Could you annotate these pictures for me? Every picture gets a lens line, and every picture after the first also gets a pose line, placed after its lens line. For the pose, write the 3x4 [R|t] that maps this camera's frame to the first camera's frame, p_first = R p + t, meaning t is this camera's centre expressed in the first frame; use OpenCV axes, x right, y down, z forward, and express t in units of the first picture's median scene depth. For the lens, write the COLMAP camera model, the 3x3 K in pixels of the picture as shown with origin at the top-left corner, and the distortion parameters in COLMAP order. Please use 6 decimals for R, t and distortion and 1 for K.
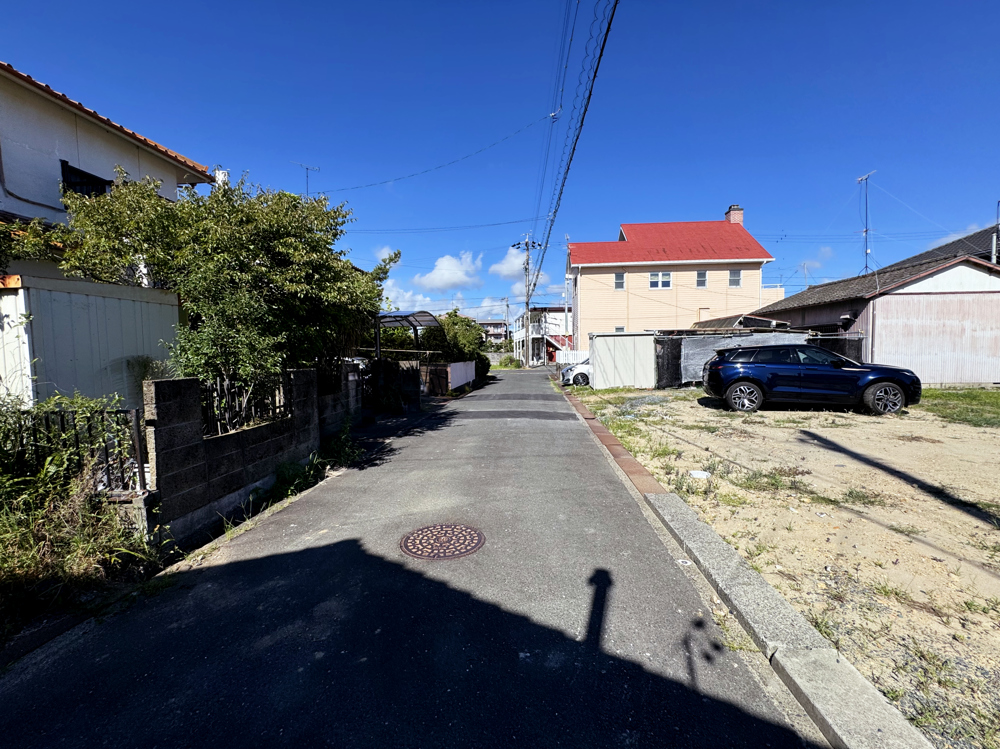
lens RADIAL K [[417.0, 0, 500.5], [0, 417.0, 374.0], [0, 0, 1]] dist [-0.002635, 0.000088]
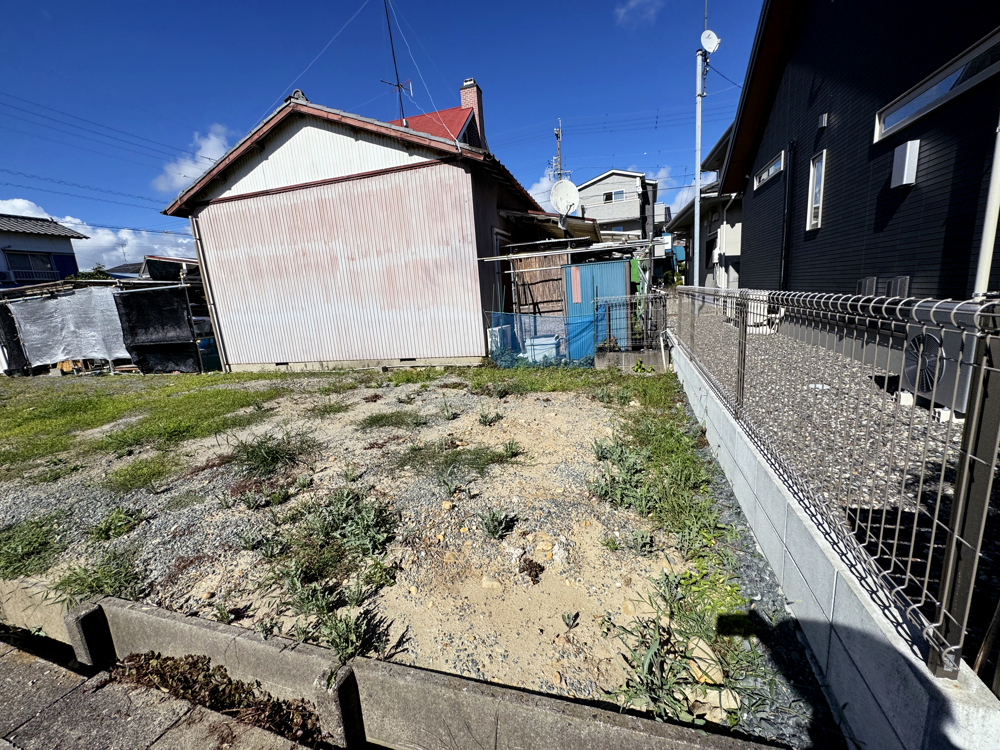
lens RADIAL K [[398.6, 0, 500.4], [0, 398.6, 372.9], [0, 0, 1]] dist [-0.002939, 0.000181]
pose [[0.979122, -0.021508, -0.202133, 1.299089], [0.052458, 0.987439, 0.149039, -0.026632], [0.196388, -0.156530, 0.967951, 0.493019]]
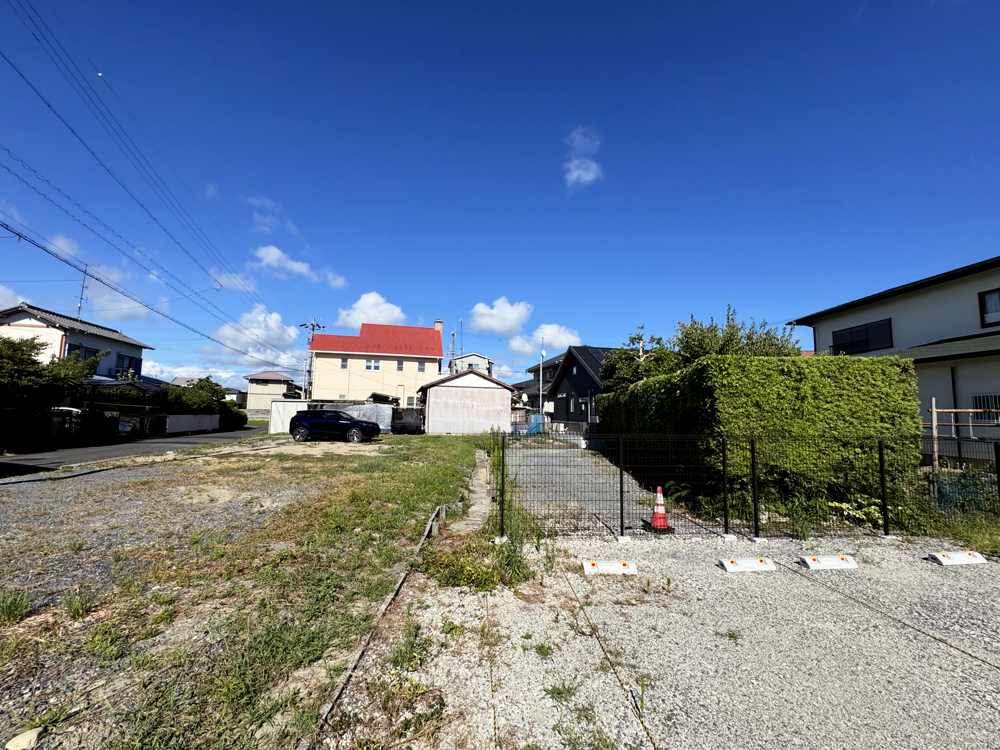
lens RADIAL K [[408.8, 0, 500.8], [0, 408.8, 373.2], [0, 0, 1]] dist [-0.002980, 0.000071]
pose [[0.950668, 0.062331, 0.303884, 0.587589], [-0.016599, 0.988423, -0.150812, 0.028805], [-0.309766, 0.138328, 0.940697, -0.818570]]
